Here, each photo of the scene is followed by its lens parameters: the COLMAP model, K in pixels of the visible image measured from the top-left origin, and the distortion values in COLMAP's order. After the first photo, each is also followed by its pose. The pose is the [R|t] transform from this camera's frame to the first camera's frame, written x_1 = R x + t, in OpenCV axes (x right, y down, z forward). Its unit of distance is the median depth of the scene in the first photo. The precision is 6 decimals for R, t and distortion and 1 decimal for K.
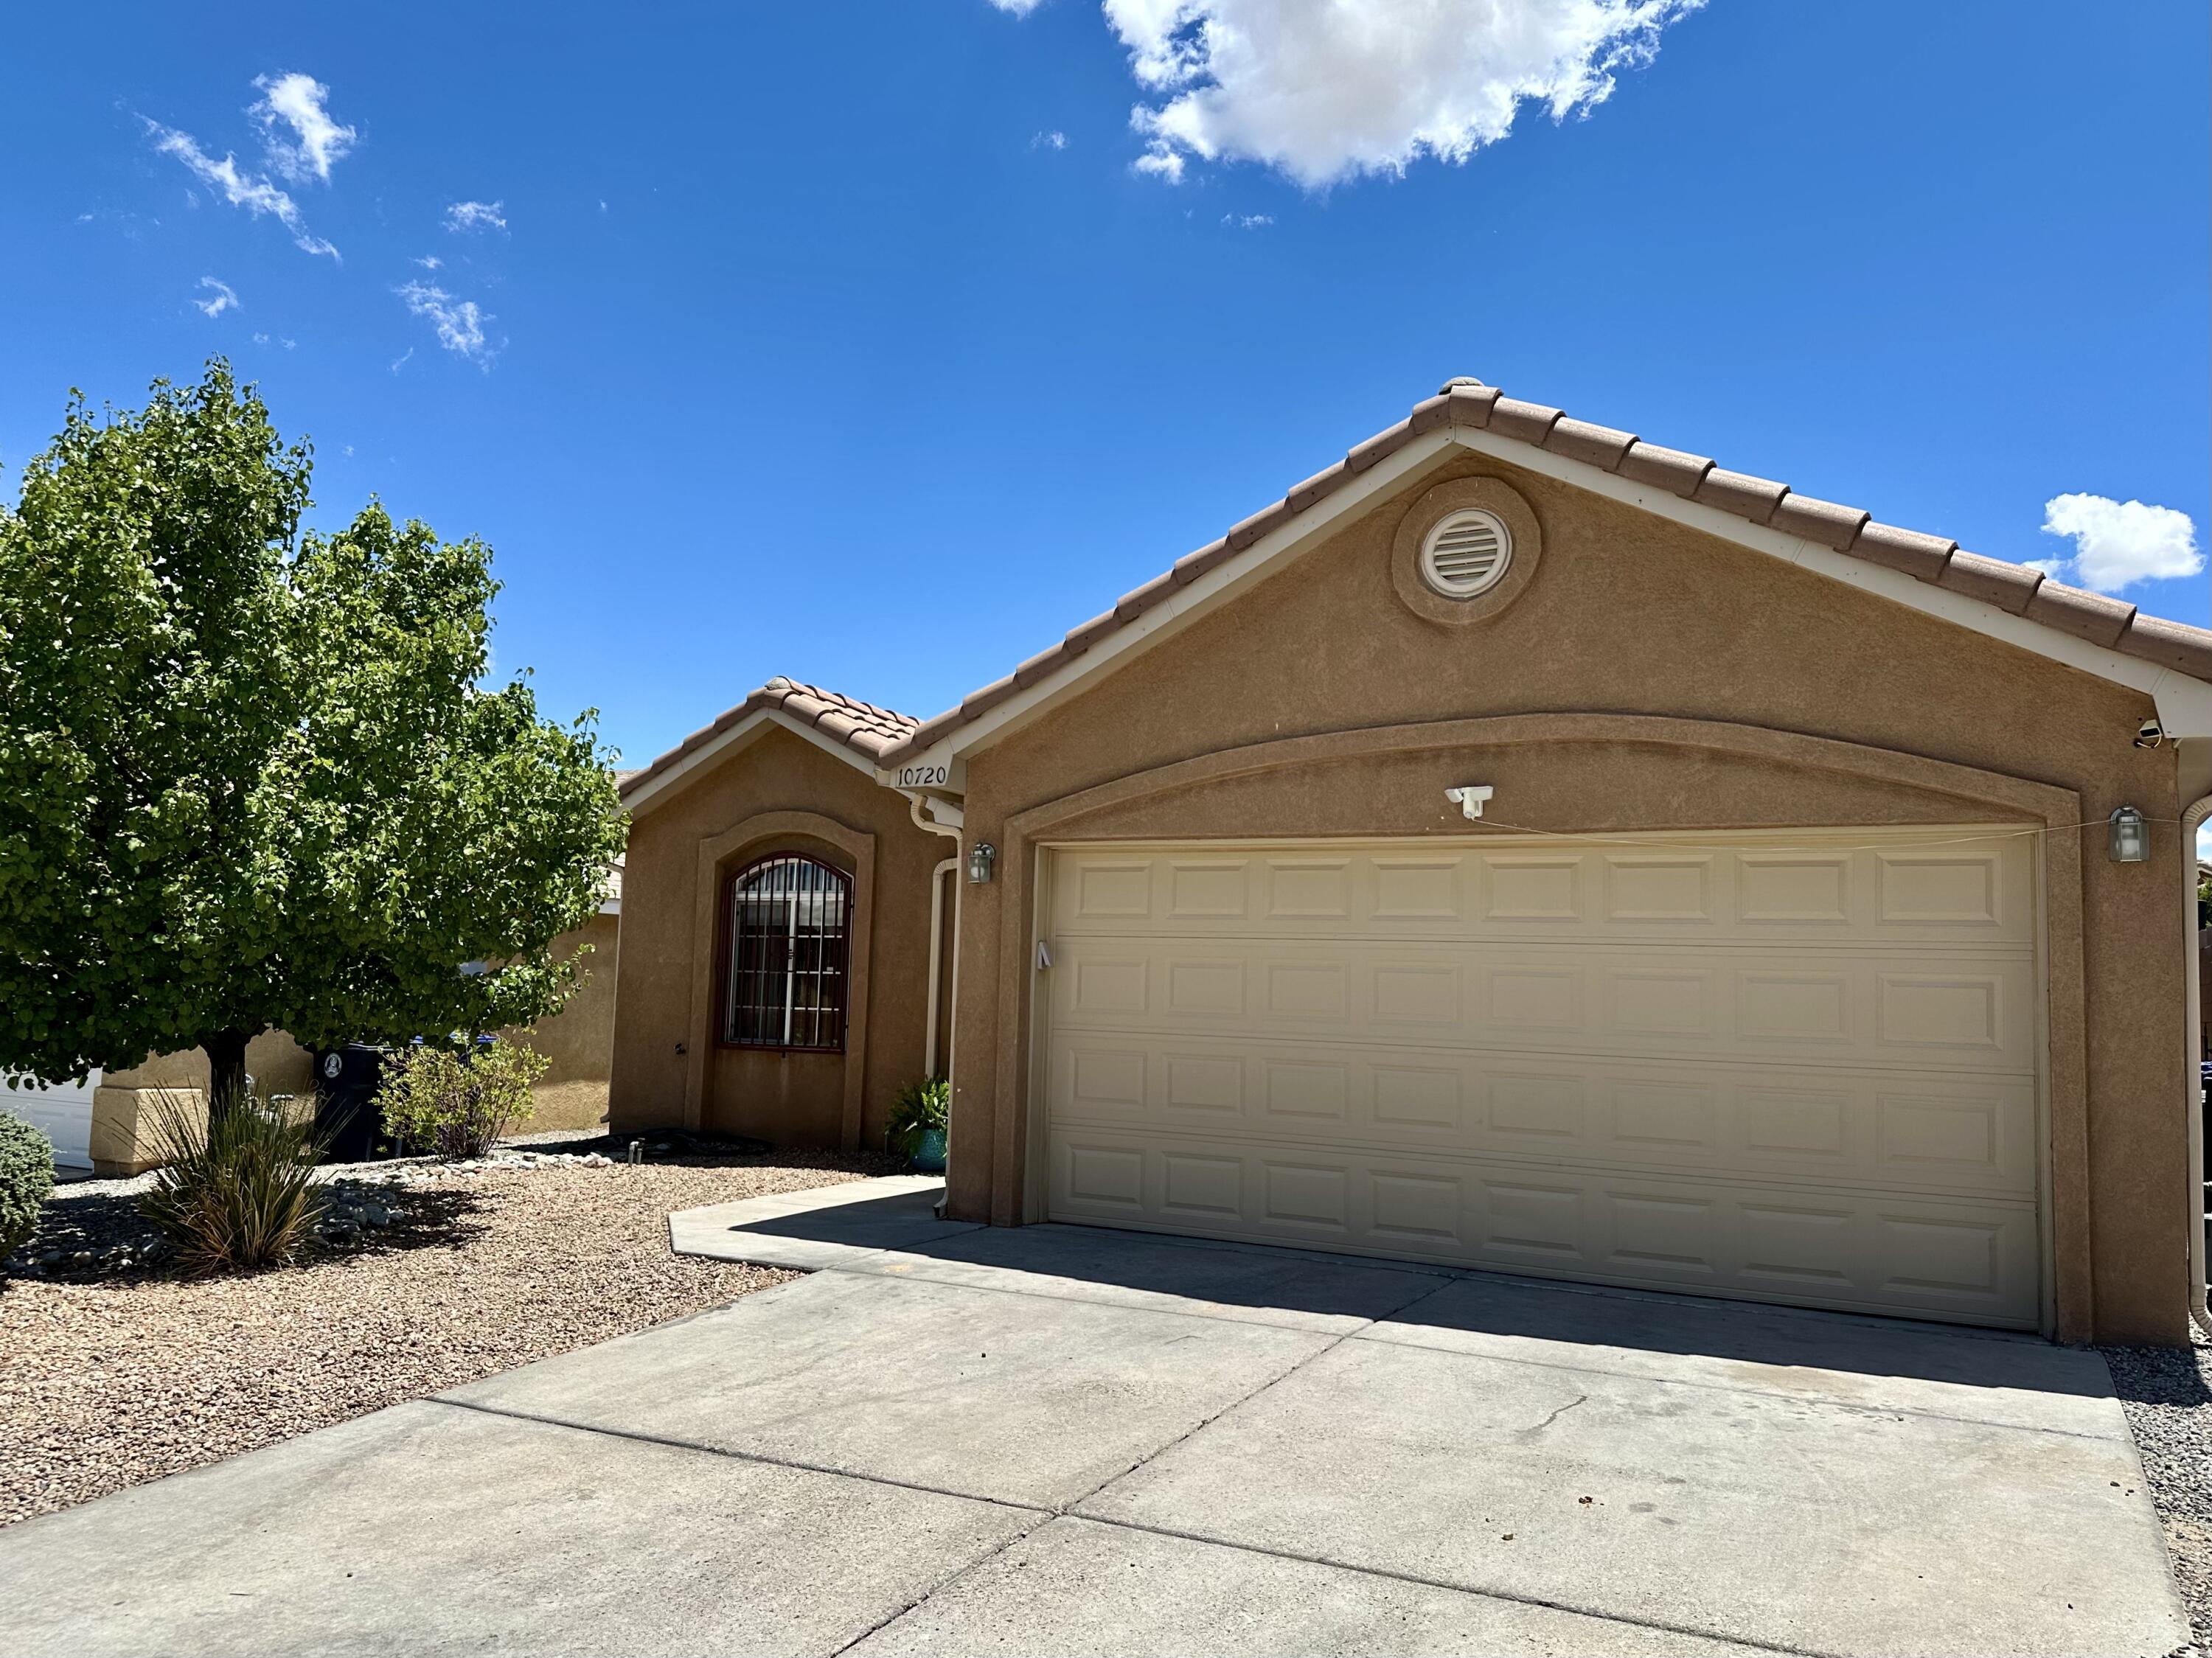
lens RADIAL K [[1550.8, 0, 1052.1], [0, 1550.8, 842.1], [0, 0, 1]] dist [0.035013, -0.037553]
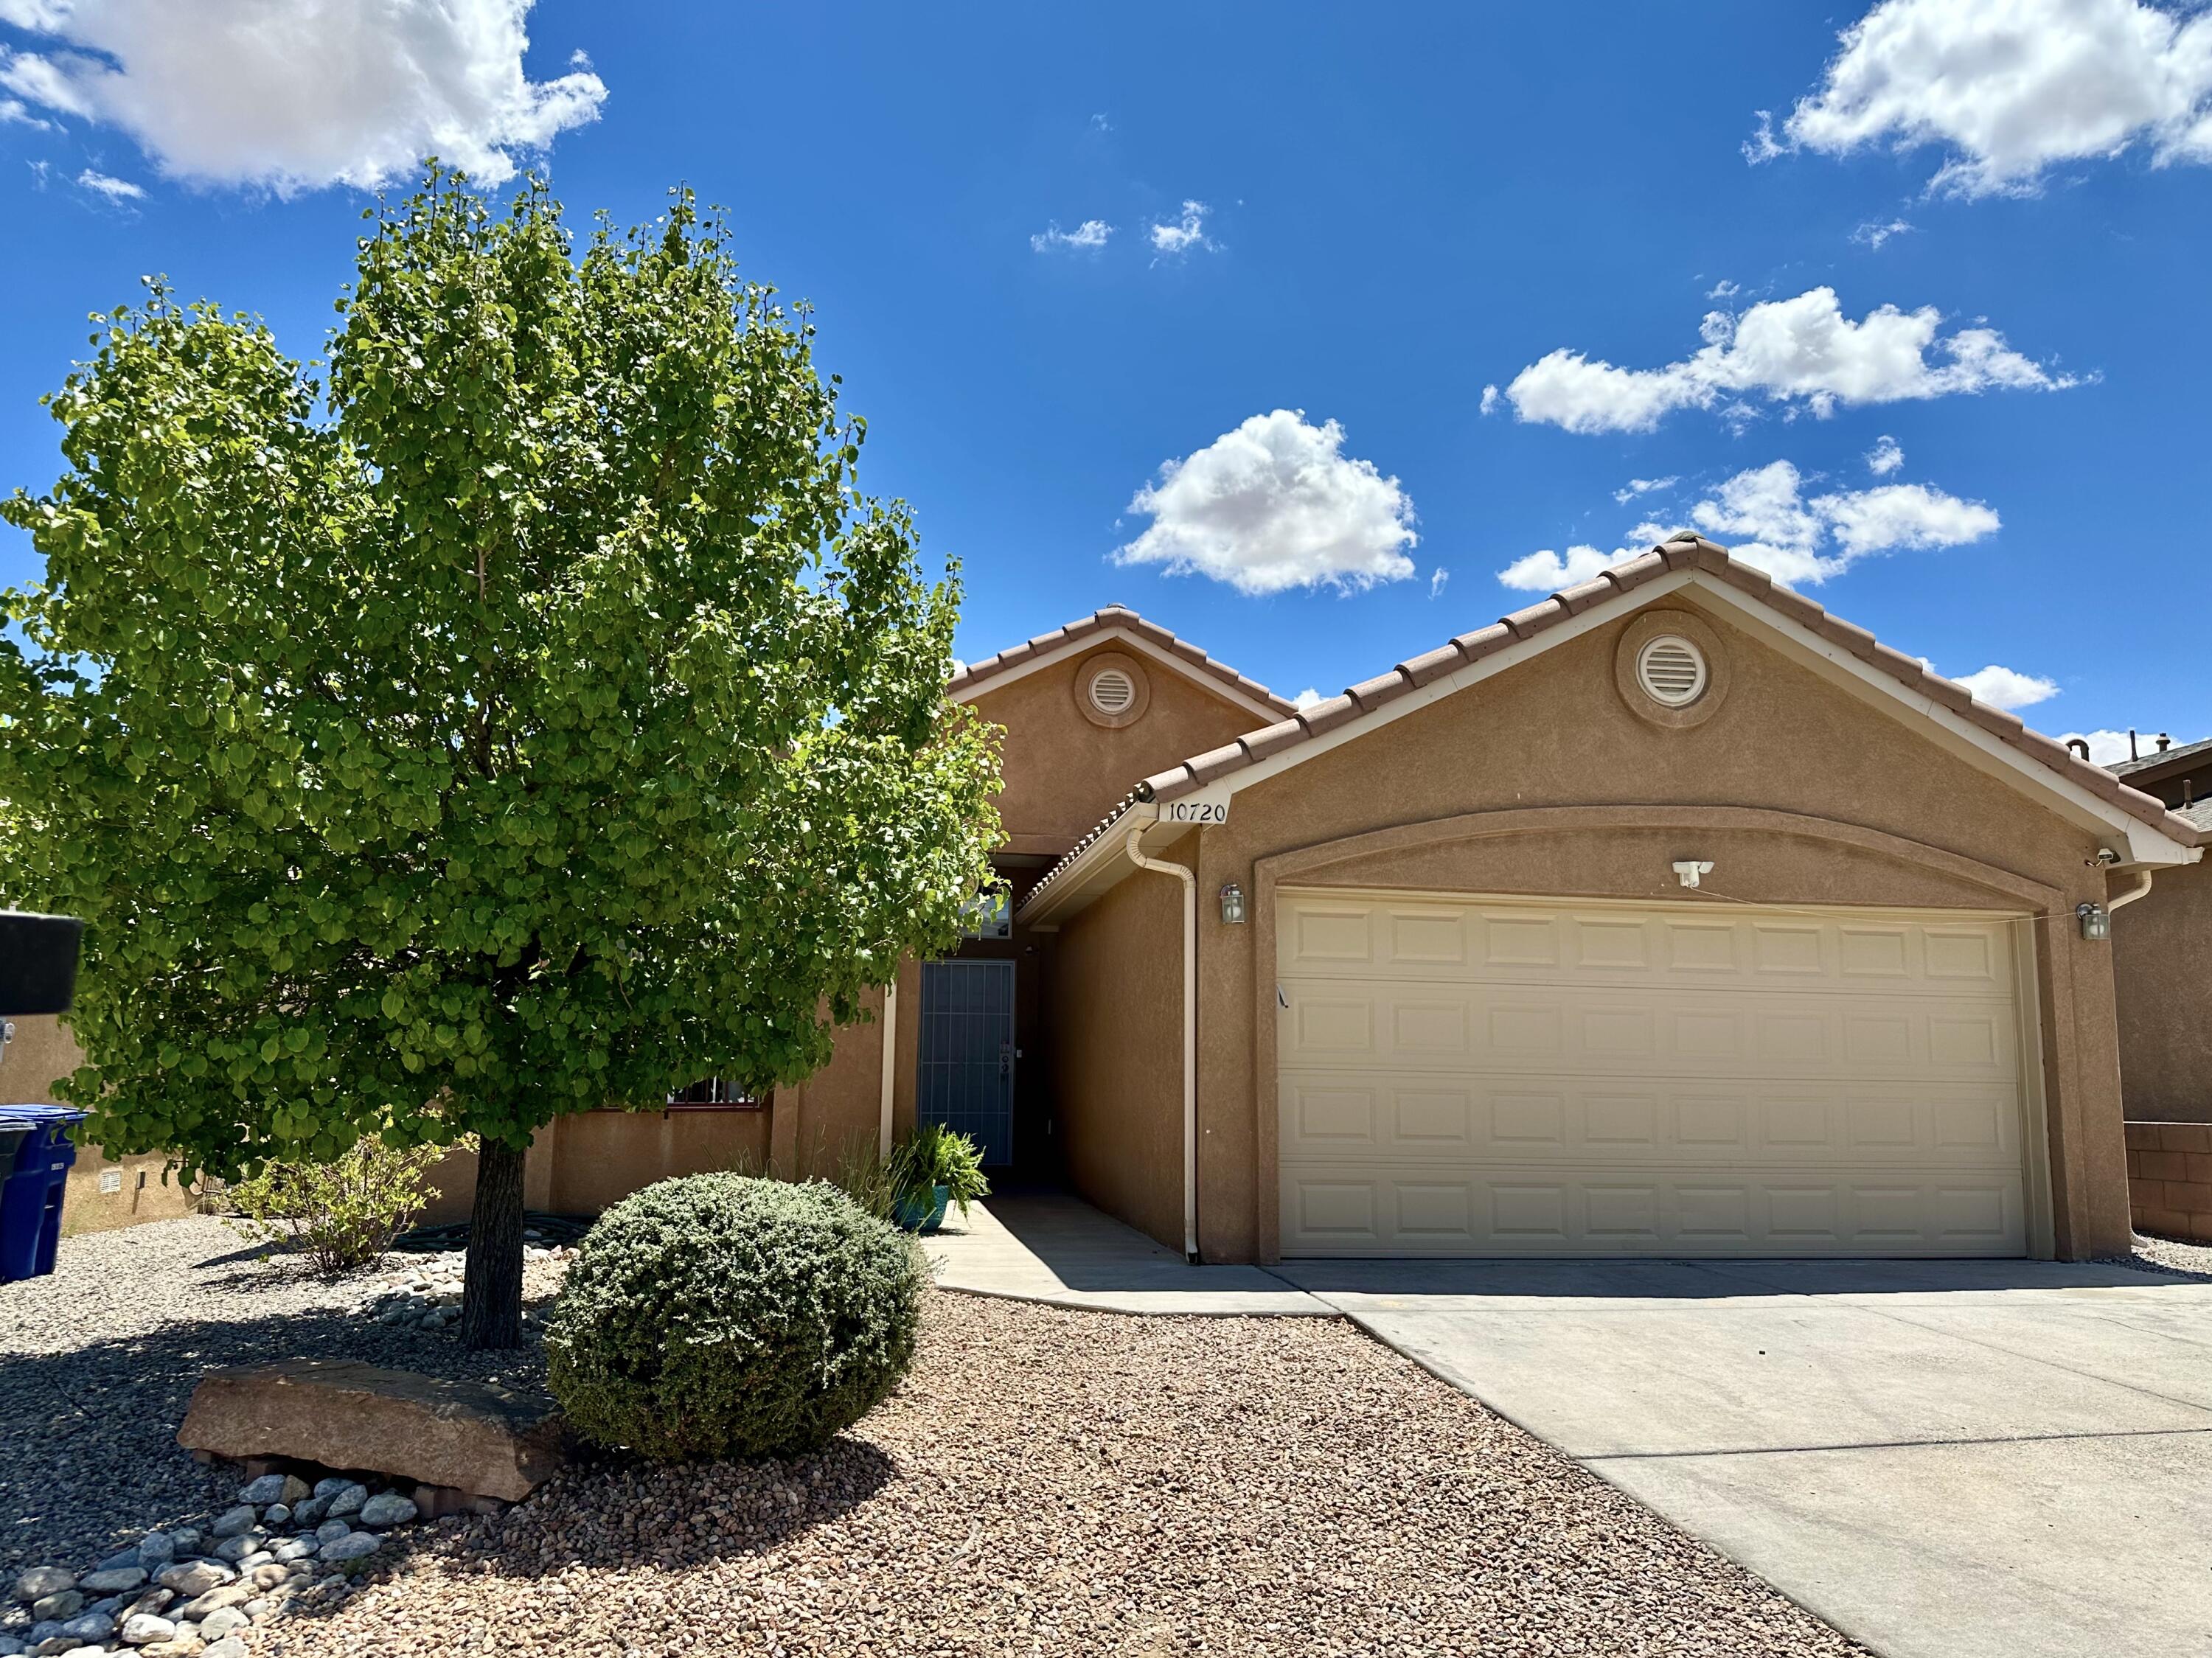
lens RADIAL K [[1525.5, 0, 1027.1], [0, 1525.5, 863.1], [0, 0, 1]] dist [0.068915, -0.082482]
pose [[0.803649, 0.063684, 0.591686, -0.879299], [-0.045932, 0.997930, -0.045022, 0.045102], [-0.593328, 0.009005, 0.804911, 0.333745]]
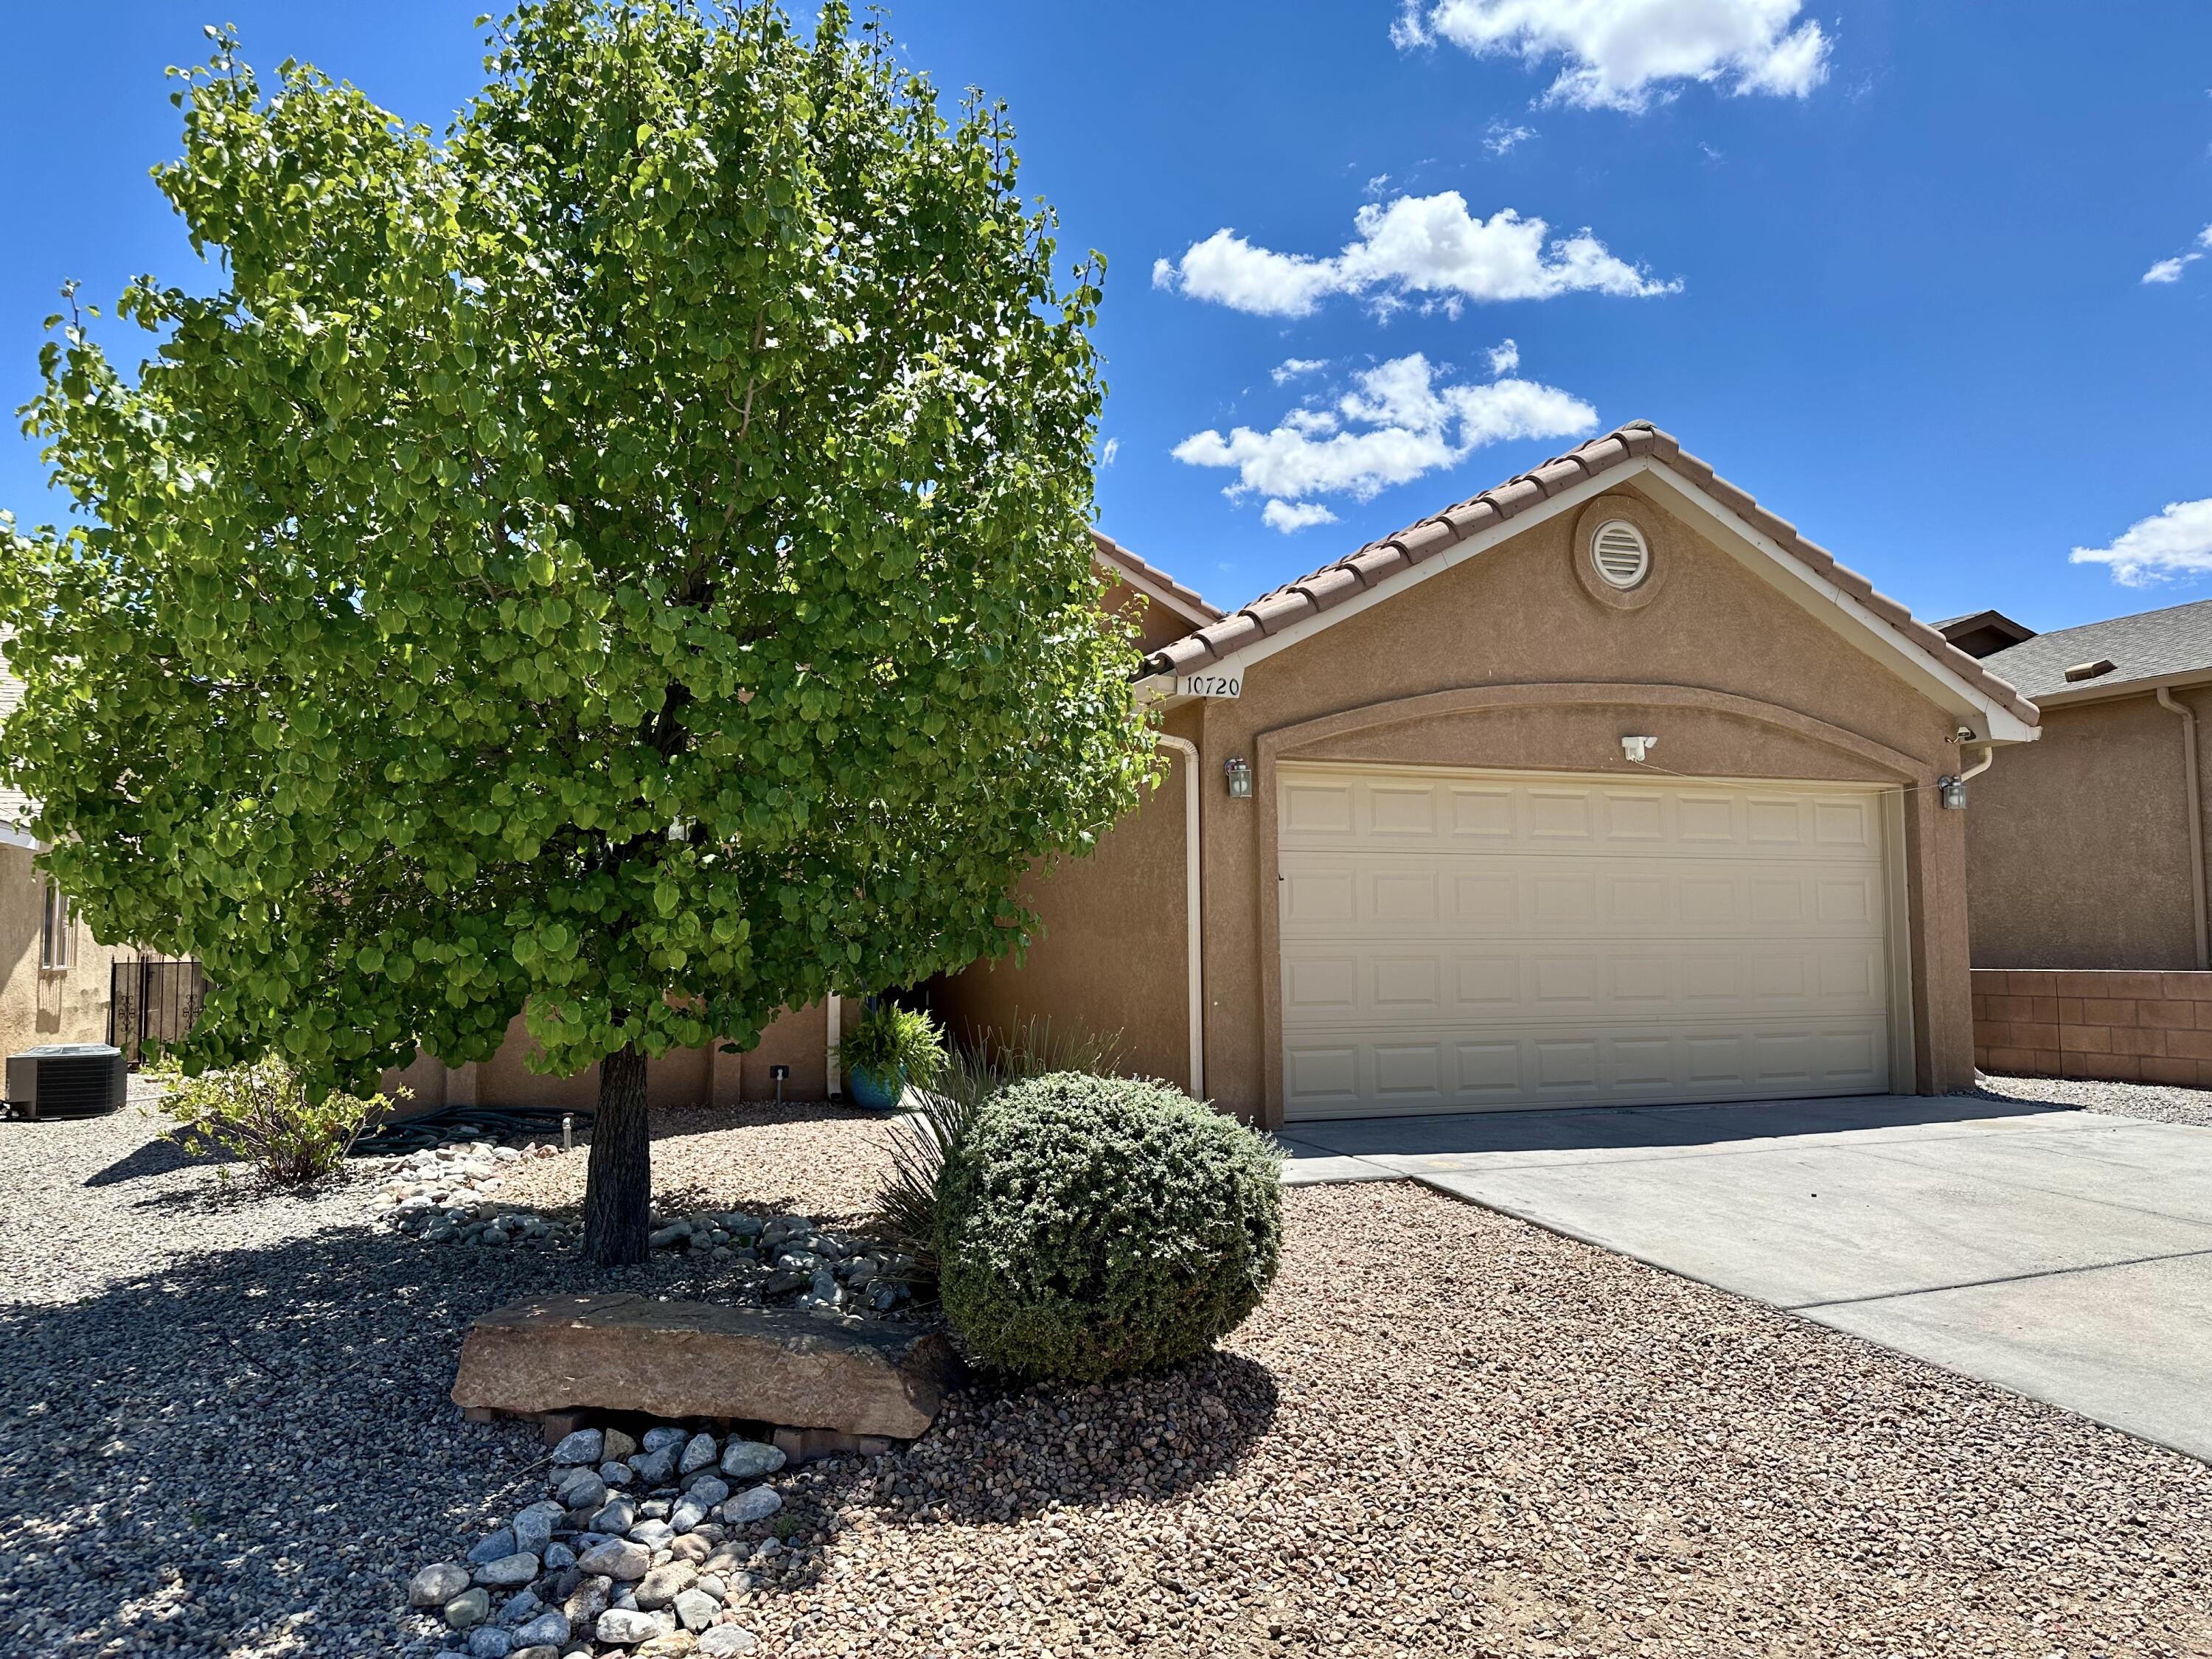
lens RADIAL K [[1525.7, 0, 1050.1], [0, 1525.7, 818.7], [0, 0, 1]] dist [0.068915, -0.082482]
pose [[0.663768, 0.025317, 0.747510, -1.027242], [-0.042917, 0.999070, 0.004272, 0.049135], [-0.746706, -0.034916, 0.664237, 0.512369]]
